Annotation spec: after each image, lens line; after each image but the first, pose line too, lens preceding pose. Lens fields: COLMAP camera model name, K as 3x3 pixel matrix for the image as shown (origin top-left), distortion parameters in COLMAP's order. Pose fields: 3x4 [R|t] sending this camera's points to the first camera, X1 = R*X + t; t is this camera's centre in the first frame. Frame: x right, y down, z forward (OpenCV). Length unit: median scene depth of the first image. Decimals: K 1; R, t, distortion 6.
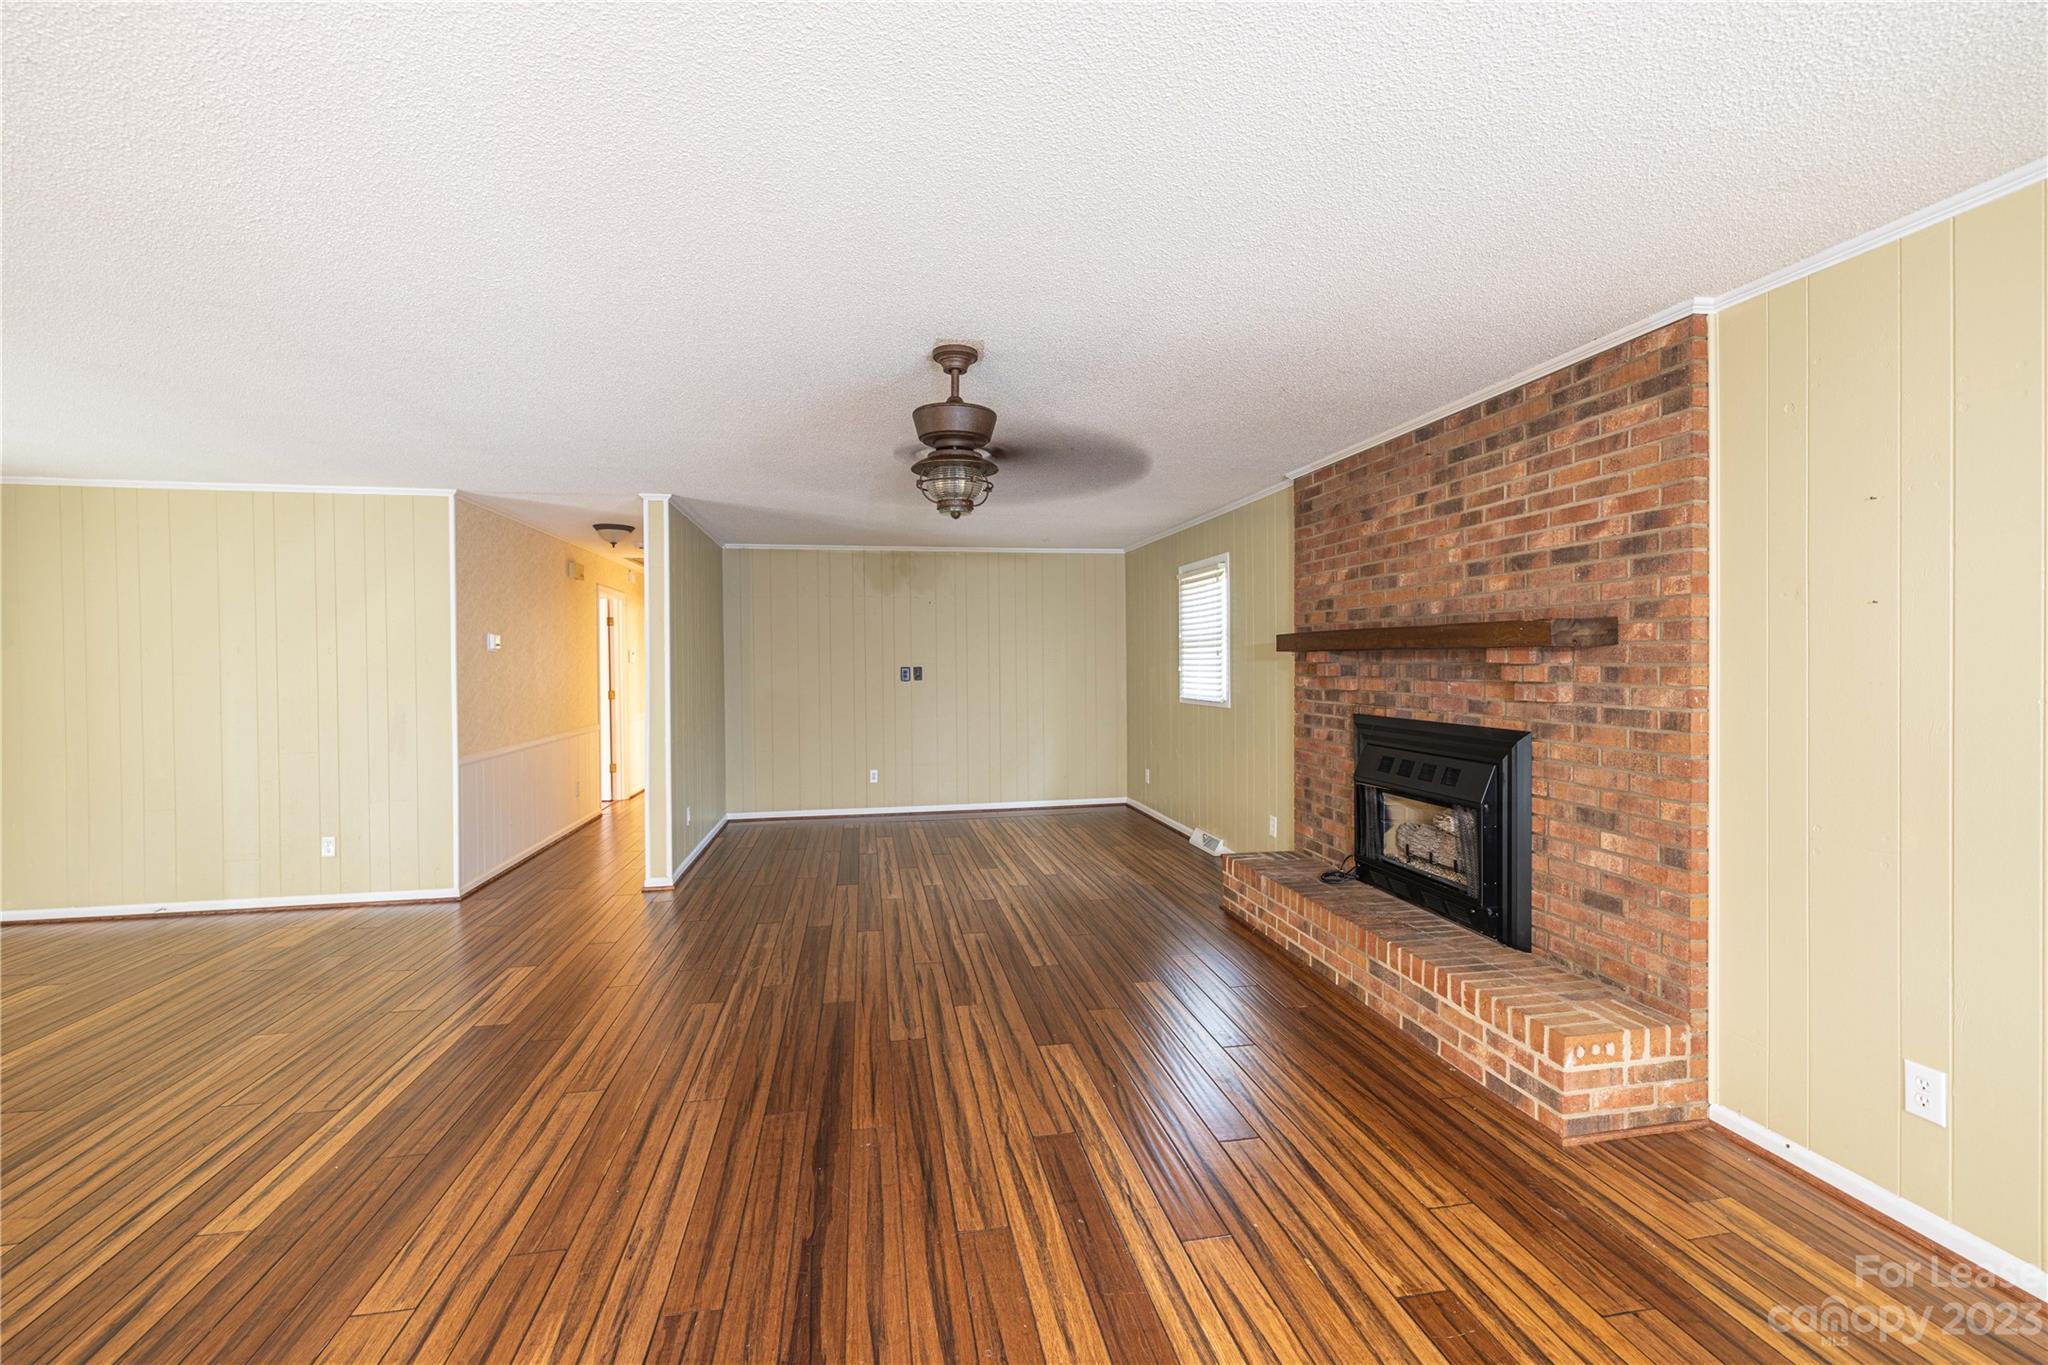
lens RADIAL K [[844.0, 0, 1008.8], [0, 844.0, 666.1], [0, 0, 1]] dist [0.000859, 0.000216]
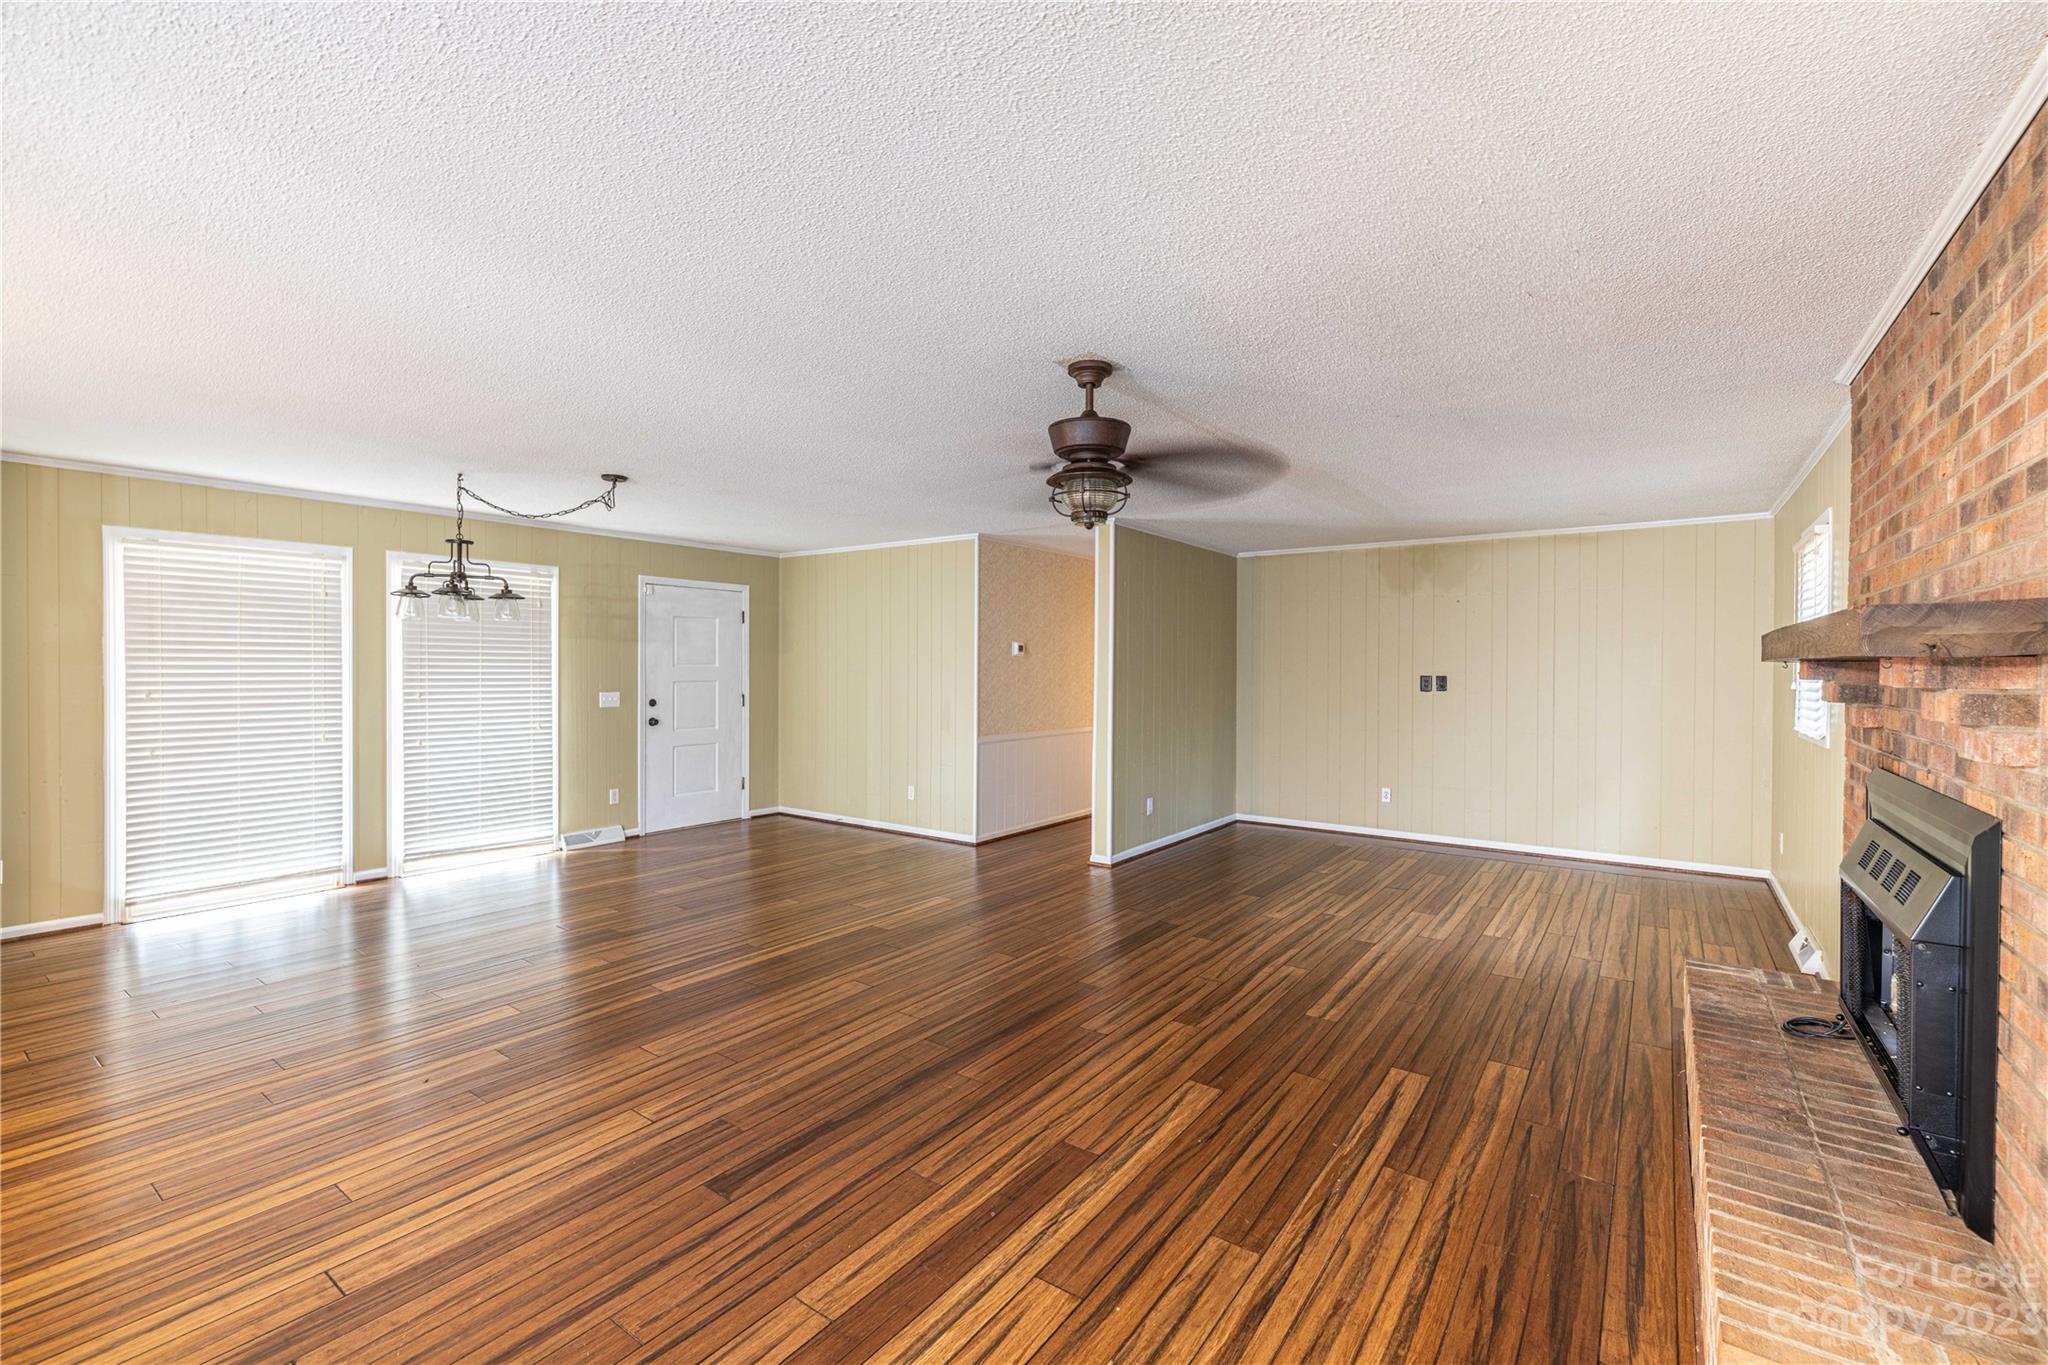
lens RADIAL K [[856.7, 0, 1030.2], [0, 856.7, 671.4], [0, 0, 1]] dist [0.001125, 0.000254]
pose [[0.700352, 0.016994, -0.713595, 0.600233], [-0.016699, 0.999833, 0.007423, -0.008200], [0.713602, 0.006718, 0.700519, 0.209775]]
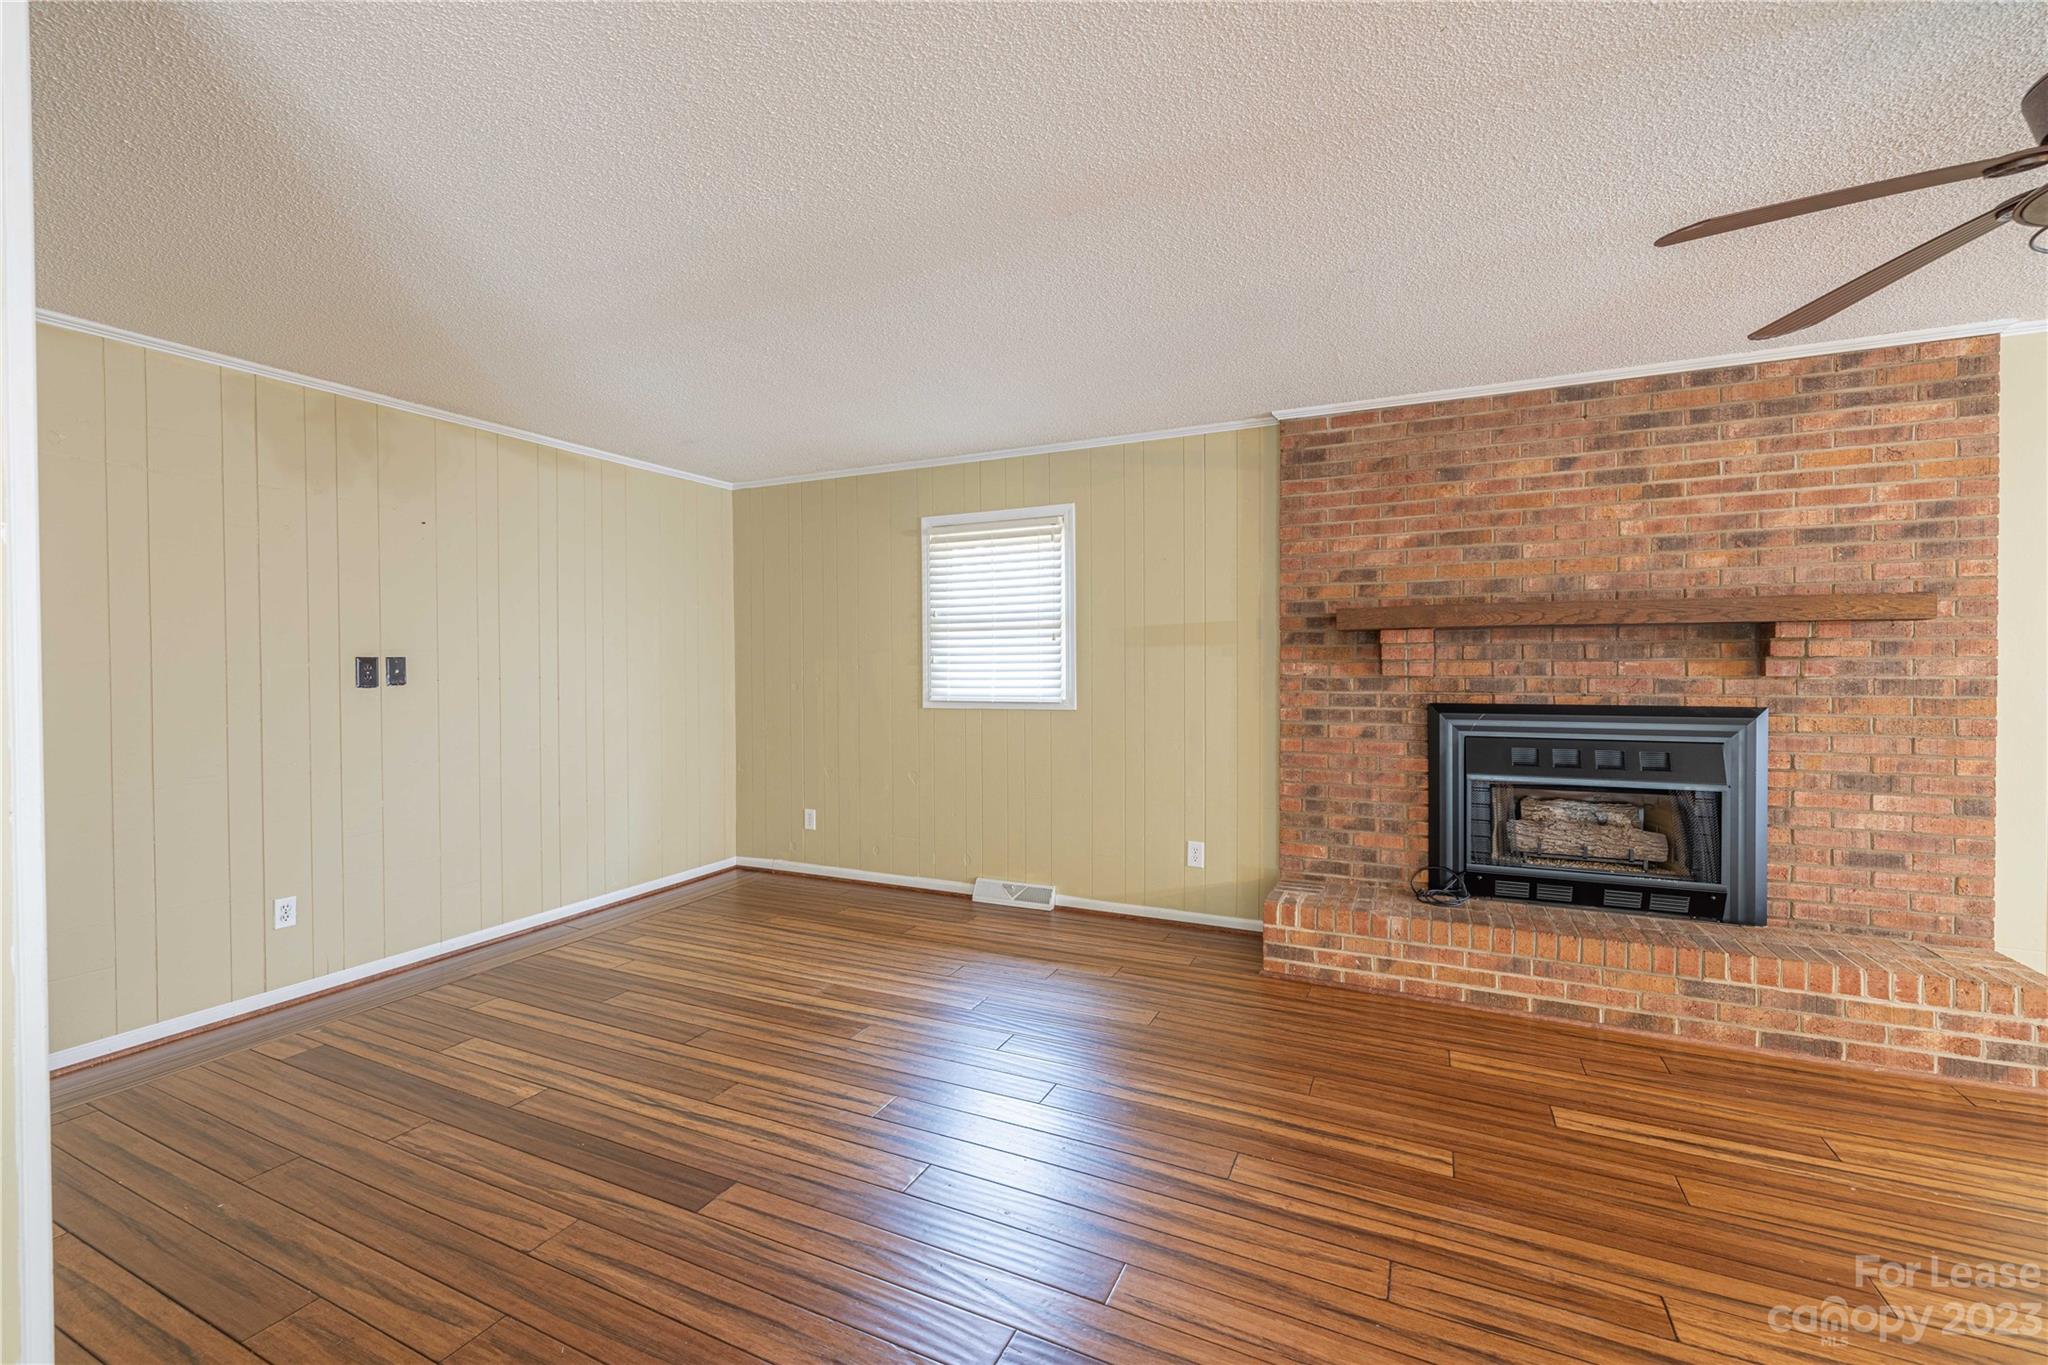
lens RADIAL K [[856.7, 0, 1030.2], [0, 856.7, 671.4], [0, 0, 1]] dist [0.001125, 0.000254]
pose [[0.586004, -0.004016, 0.810298, -0.765012], [0.006718, 0.999977, 0.000097, 0.030001], [-0.810281, 0.005386, 0.586017, 1.161772]]
